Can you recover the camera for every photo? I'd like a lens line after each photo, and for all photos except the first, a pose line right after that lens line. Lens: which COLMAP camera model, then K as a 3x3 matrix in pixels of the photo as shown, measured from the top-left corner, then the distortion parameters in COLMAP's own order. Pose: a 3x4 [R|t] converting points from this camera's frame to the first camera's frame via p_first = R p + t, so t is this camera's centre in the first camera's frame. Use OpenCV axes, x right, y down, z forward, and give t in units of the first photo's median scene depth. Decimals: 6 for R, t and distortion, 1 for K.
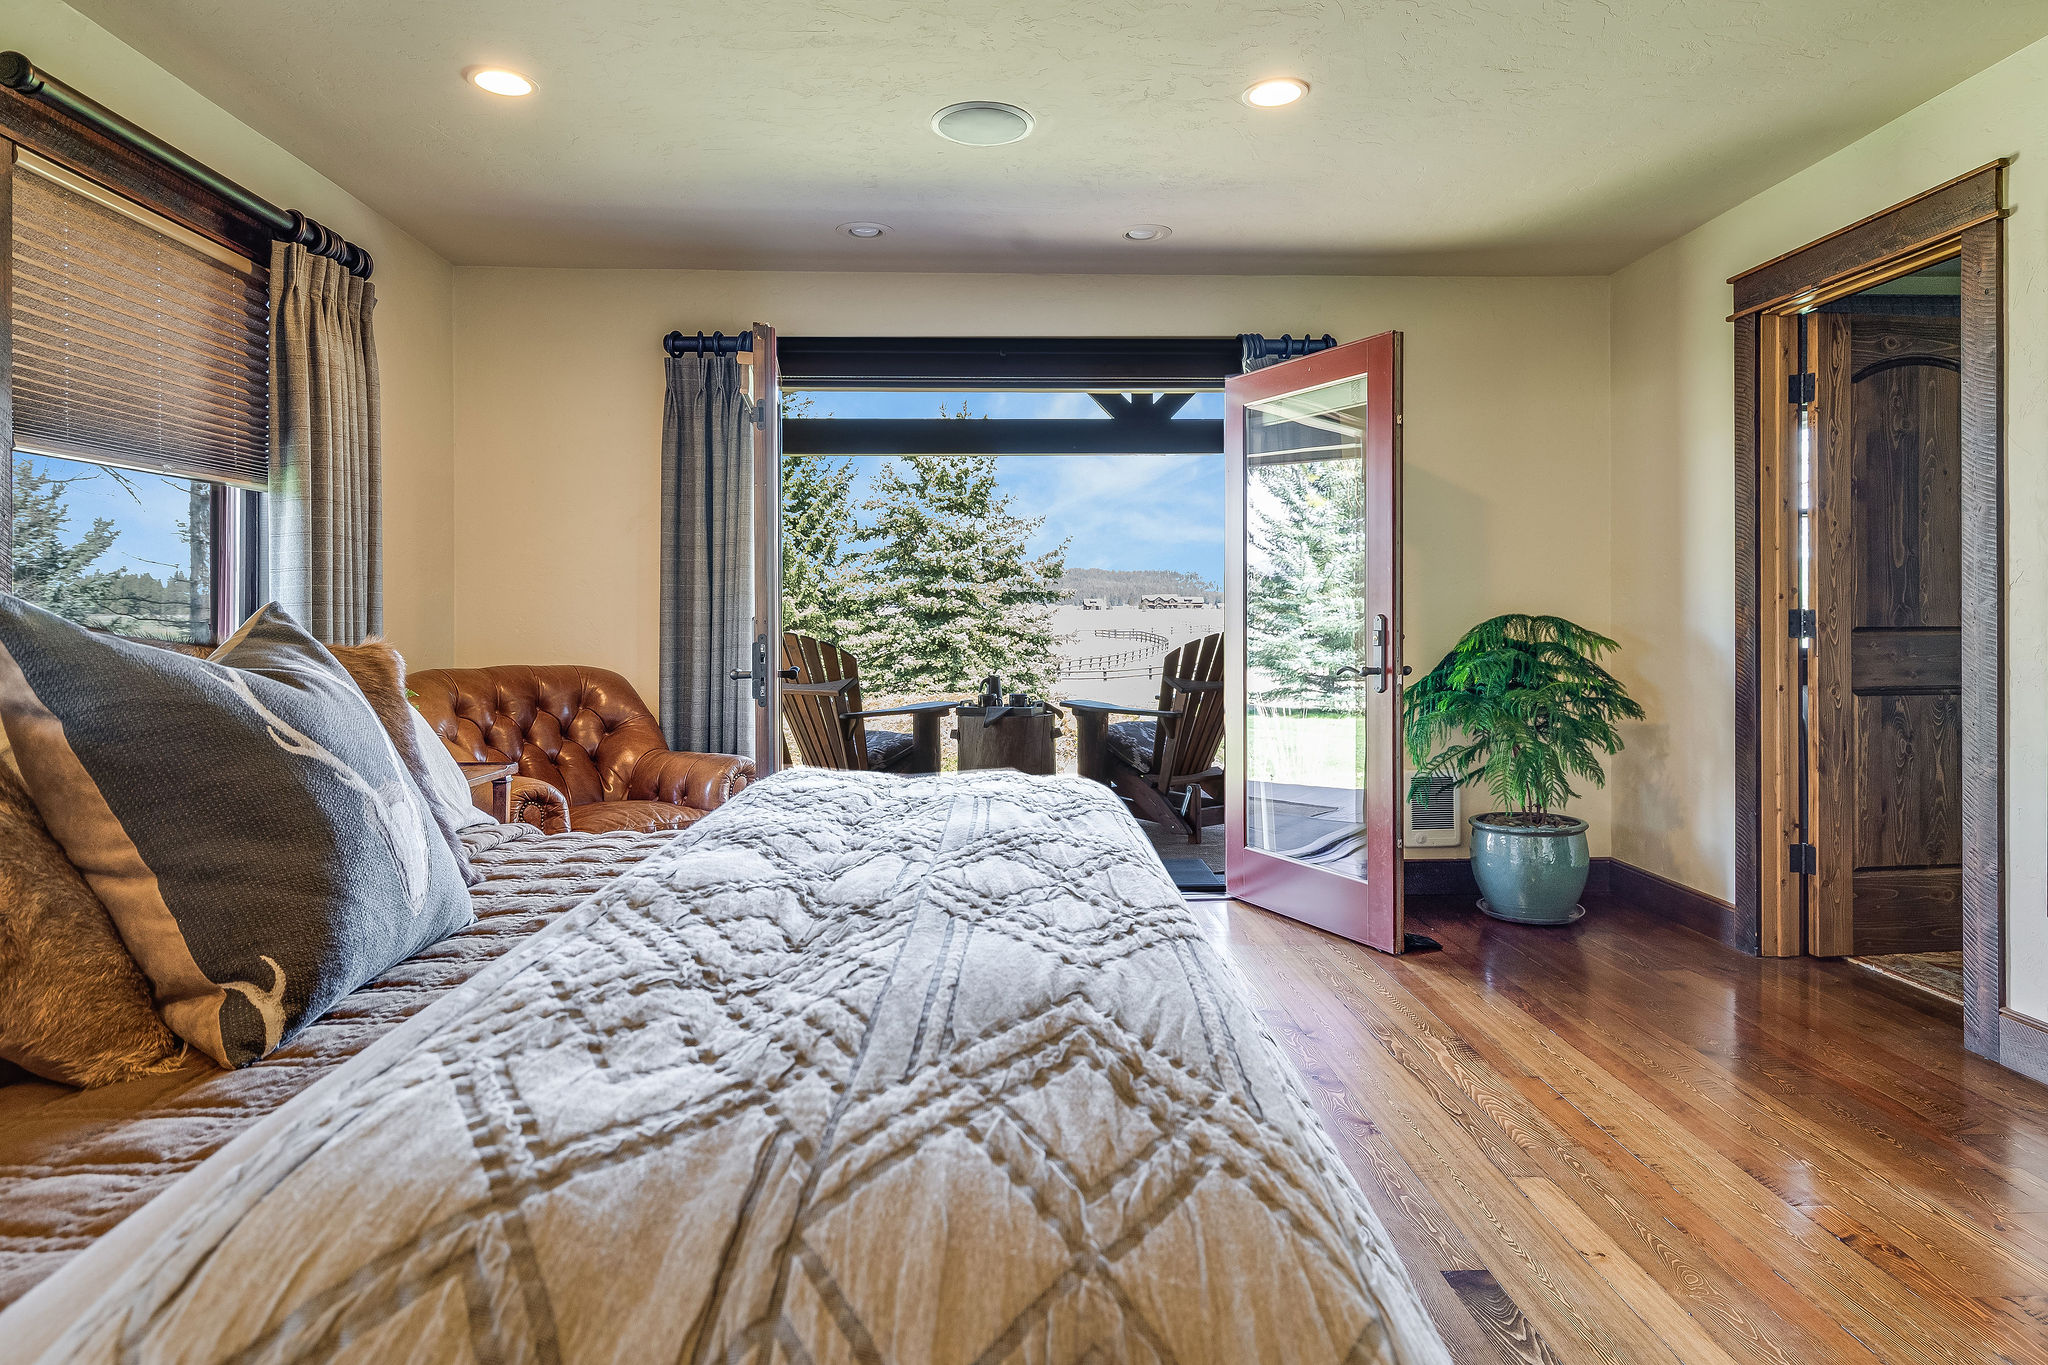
lens RADIAL K [[1177.1, 0, 1029.2], [0, 1177.1, 667.7], [0, 0, 1]] dist [-0.003547, 0.000032]
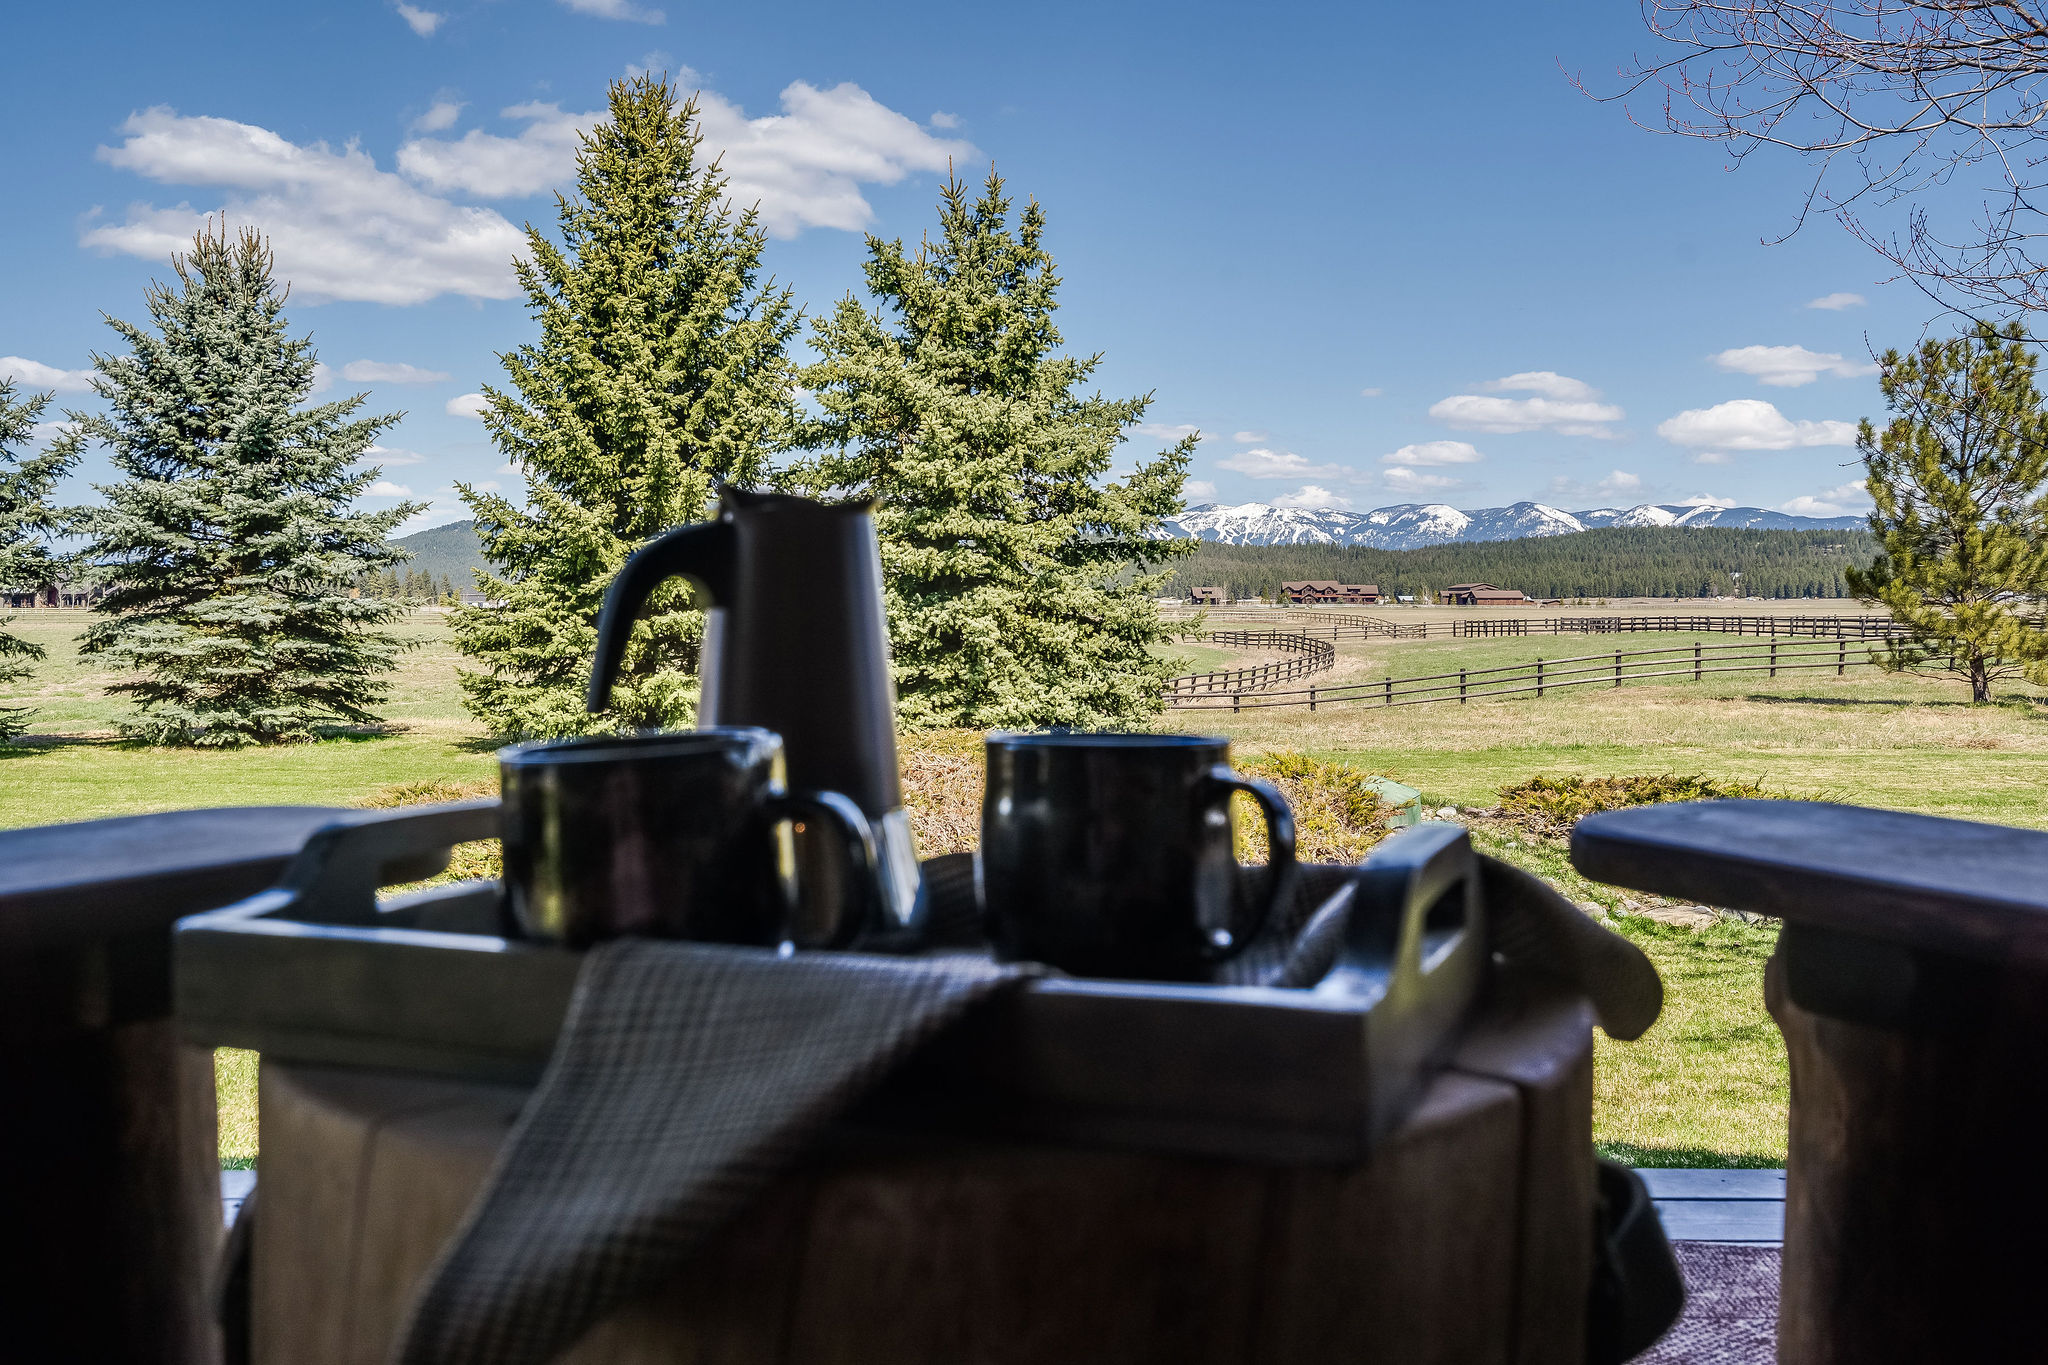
lens RADIAL K [[1293.2, 0, 1012.7], [0, 1293.2, 685.0], [0, 0, 1]] dist [0.001664, 0.000042]
pose [[0.997580, 0.005061, -0.069346, -0.007133], [-0.006033, 0.999886, -0.013810, 0.014967], [0.069268, 0.014195, 0.997497, 0.675617]]
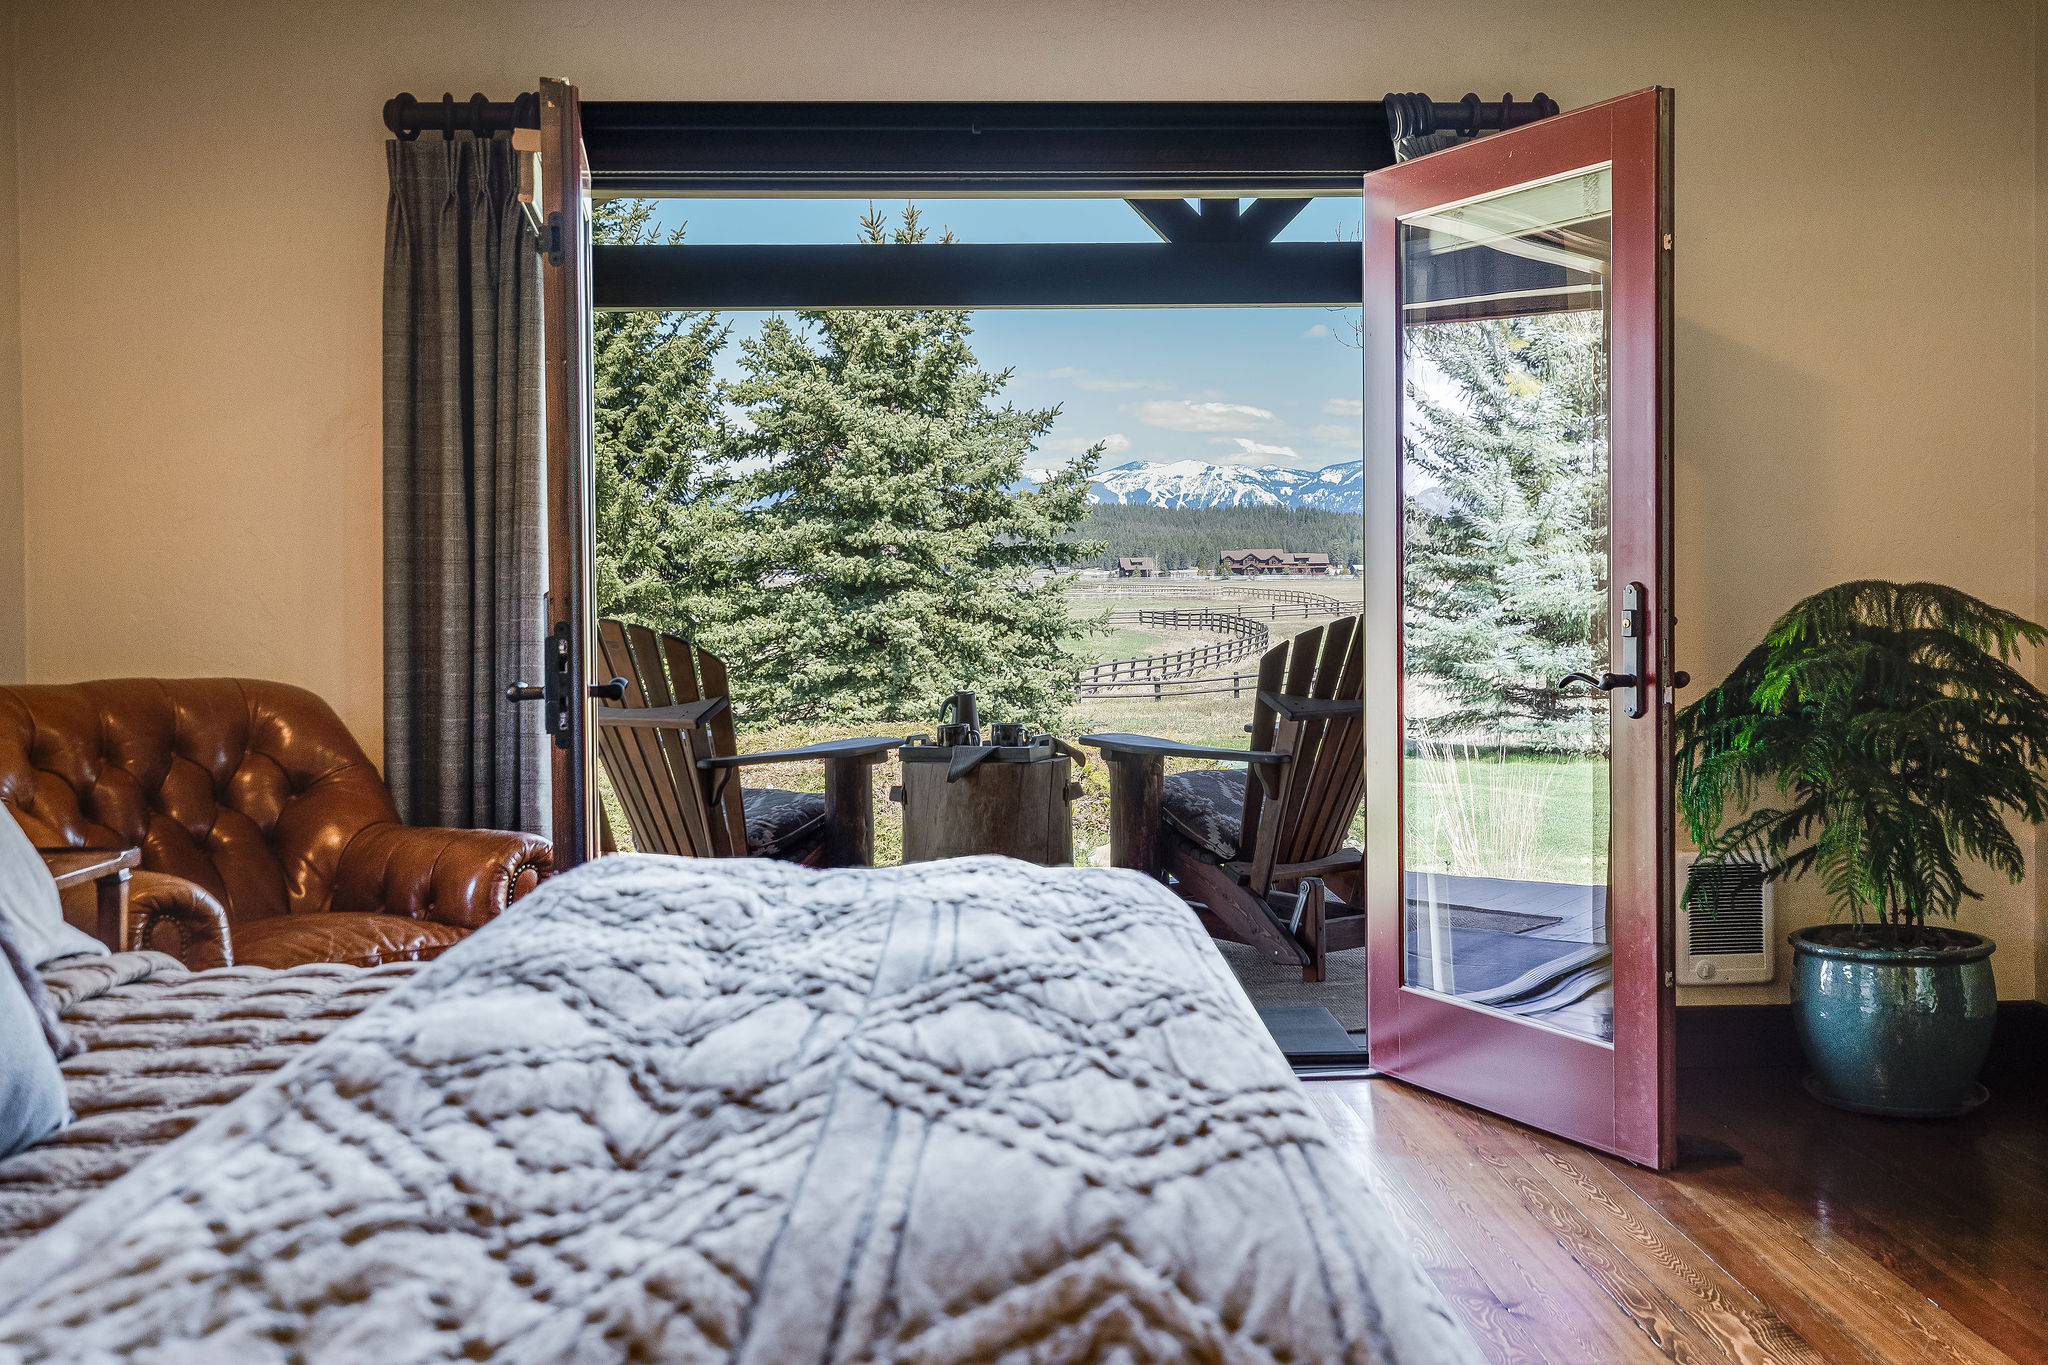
lens RADIAL K [[2053.1, 0, 1030.2], [0, 2053.1, 696.1], [0, 0, 1]] dist [0.009149, 0.000000]
pose [[0.999985, -0.005080, 0.002202, -0.000031], [0.005060, 0.999947, 0.008962, -0.000150], [-0.002247, -0.008951, 0.999957, -0.006006]]
